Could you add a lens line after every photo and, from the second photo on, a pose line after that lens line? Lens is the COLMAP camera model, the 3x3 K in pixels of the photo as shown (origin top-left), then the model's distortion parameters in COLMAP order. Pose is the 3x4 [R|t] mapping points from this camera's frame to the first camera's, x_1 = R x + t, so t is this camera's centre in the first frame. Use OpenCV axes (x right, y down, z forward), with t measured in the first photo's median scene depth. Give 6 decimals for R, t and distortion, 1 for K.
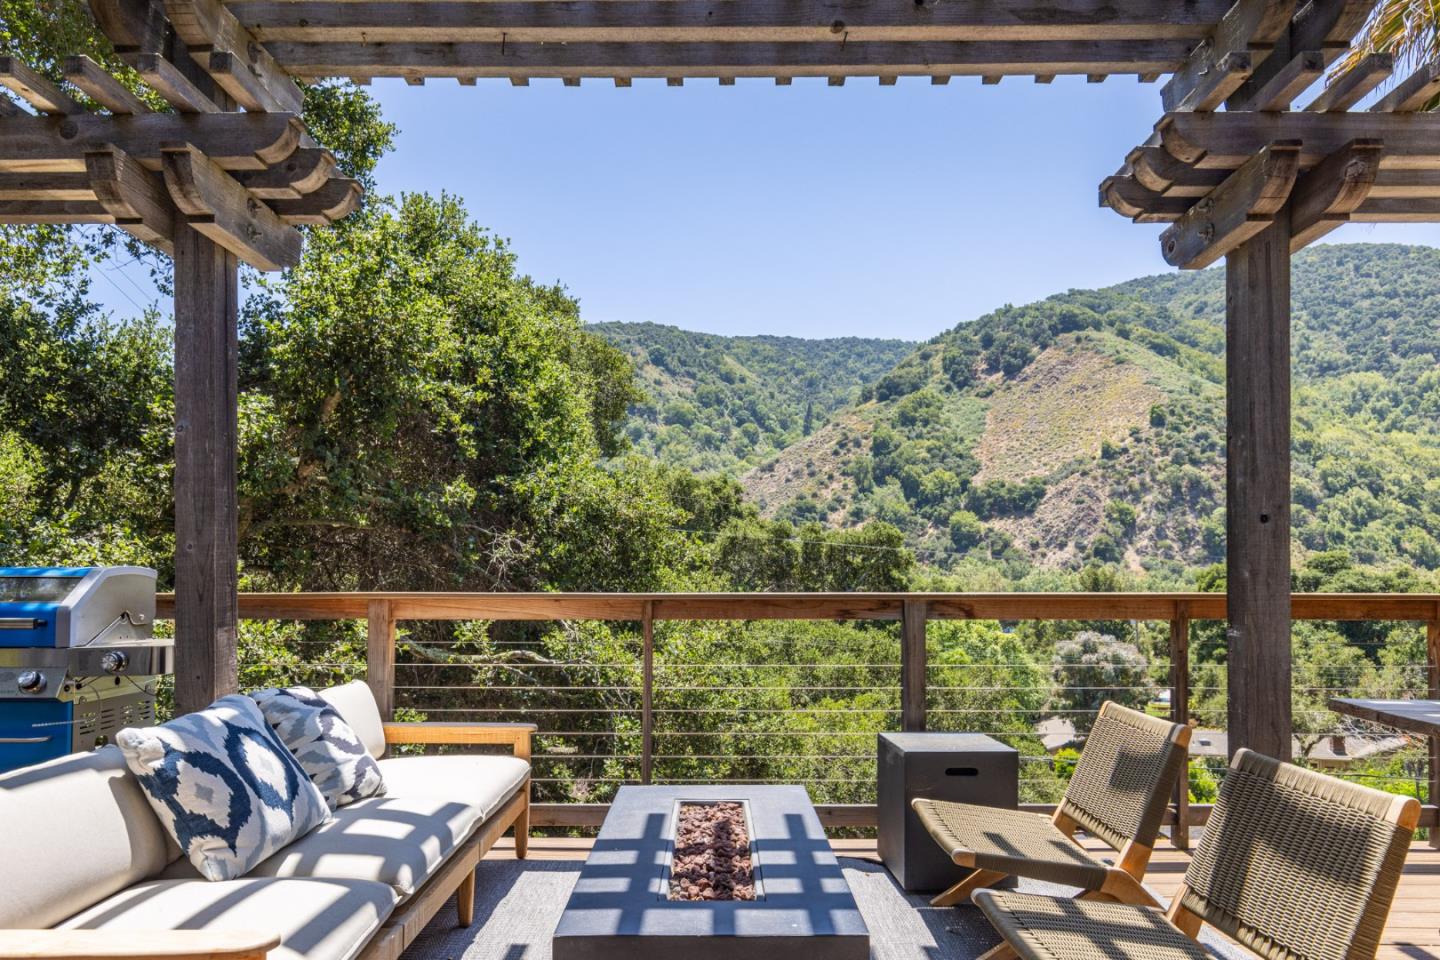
lens RADIAL K [[934.7, 0, 712.9], [0, 934.7, 550.4], [0, 0, 1]] dist [0.013378, -0.004651]
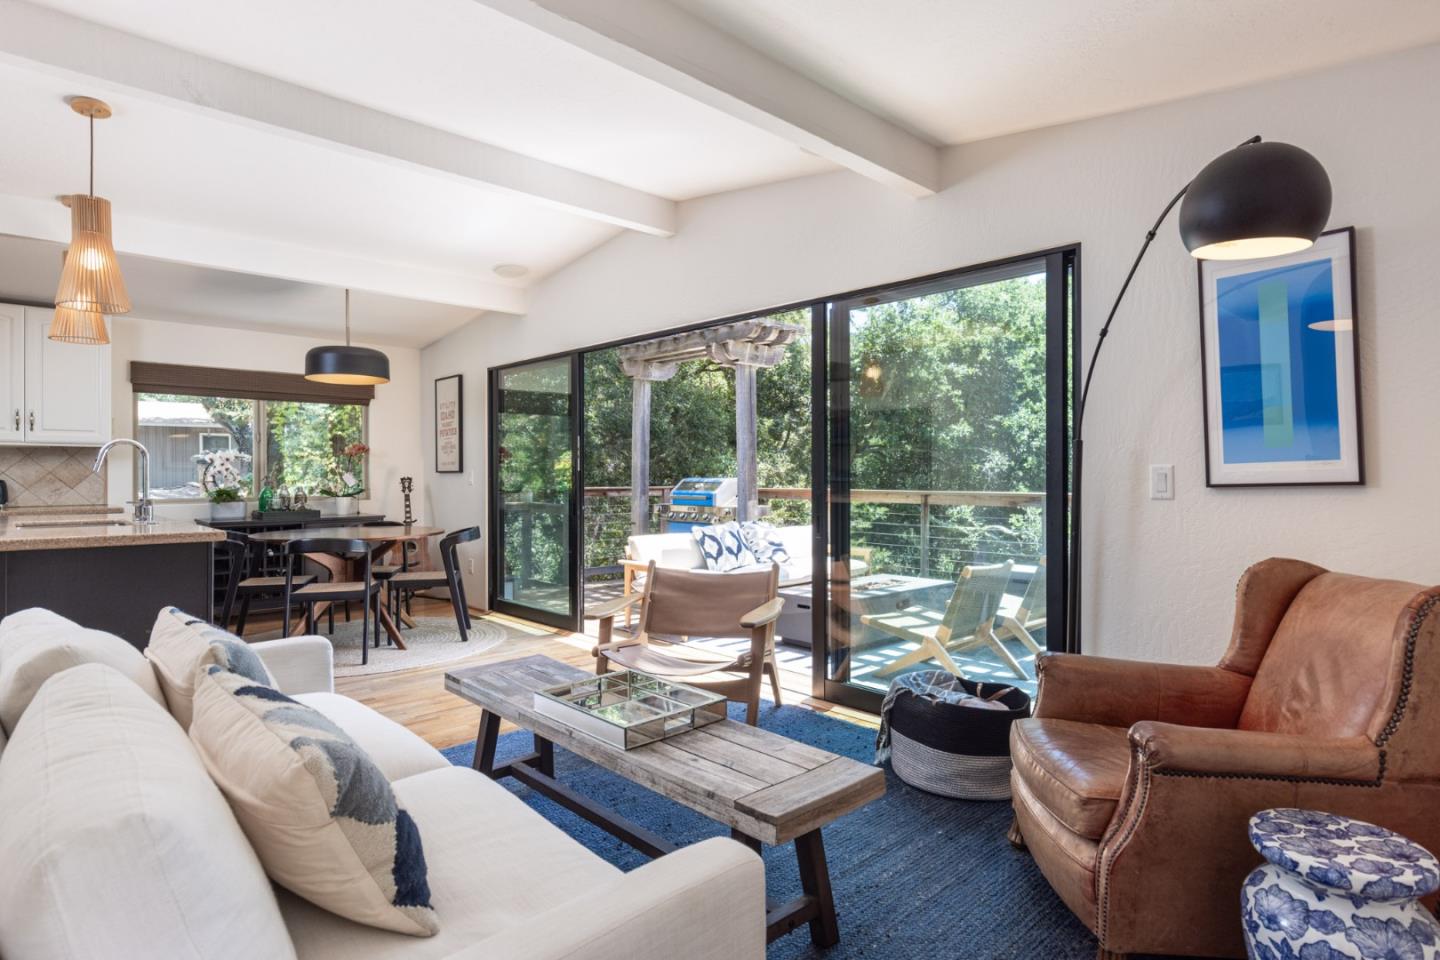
lens RADIAL K [[780.6, 0, 720.9], [0, 780.6, 474.4], [0, 0, 1]] dist [-0.011553, 0.005267]
pose [[0.671799, -0.005749, -0.740711, 0.189937], [0.027132, 0.999490, 0.016850, -0.006351], [0.740237, -0.031417, 0.671612, -0.105357]]
